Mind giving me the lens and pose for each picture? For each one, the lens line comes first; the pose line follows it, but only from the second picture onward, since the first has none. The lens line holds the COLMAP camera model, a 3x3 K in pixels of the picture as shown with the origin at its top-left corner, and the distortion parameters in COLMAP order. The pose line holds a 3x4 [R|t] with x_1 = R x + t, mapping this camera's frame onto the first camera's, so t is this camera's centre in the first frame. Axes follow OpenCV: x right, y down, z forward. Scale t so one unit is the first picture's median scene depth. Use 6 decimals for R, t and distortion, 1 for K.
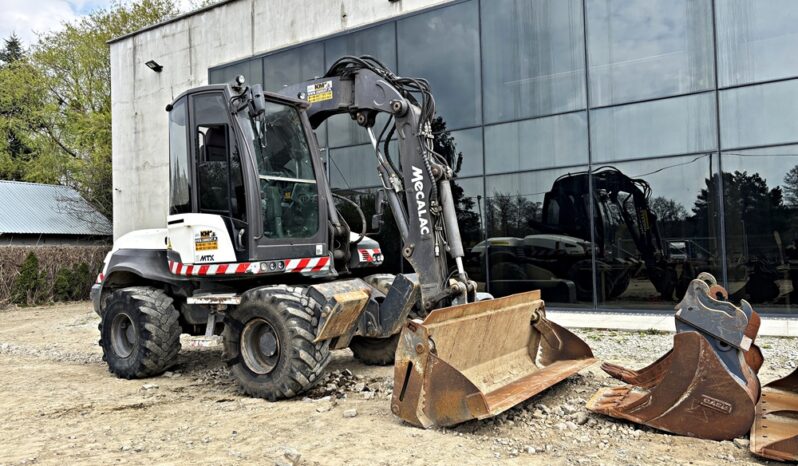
lens RADIAL K [[602.8, 0, 403.9], [0, 602.8, 232.1], [0, 0, 1]] dist [0.058125, -0.066521]
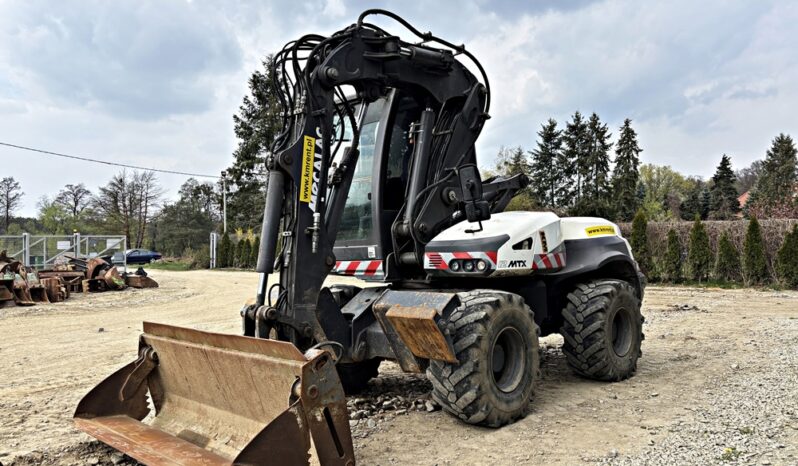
lens RADIAL K [[602.7, 0, 396.5], [0, 602.7, 237.1], [0, 0, 1]] dist [0.060261, -0.073129]
pose [[-0.151686, 0.023470, -0.988150, 0.792294], [0.054155, 0.998414, 0.015400, -0.005669], [0.986944, -0.051177, -0.152716, 1.245423]]
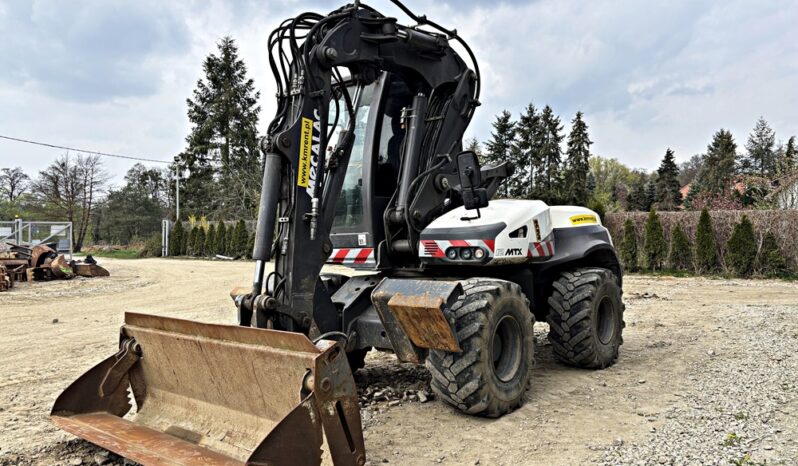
lens RADIAL K [[603.0, 0, 397.8], [0, 603.0, 227.0], [0, 0, 1]] dist [0.058306, -0.071213]
pose [[-0.071383, 0.024409, -0.997150, 0.778619], [0.046296, 0.998704, 0.021133, -0.005839], [0.996374, -0.044656, -0.072421, 1.182338]]
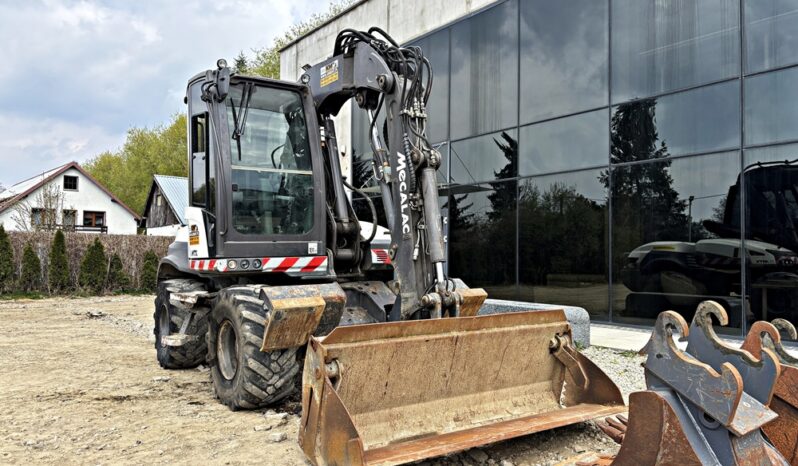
lens RADIAL K [[602.7, 0, 396.5], [0, 602.7, 237.1], [0, 0, 1]] dist [0.060261, -0.073129]
pose [[0.931976, 0.023843, -0.361734, 0.320229], [-0.020193, 0.999700, 0.013867, -0.002456], [0.361956, -0.005619, 0.932178, 0.215763]]
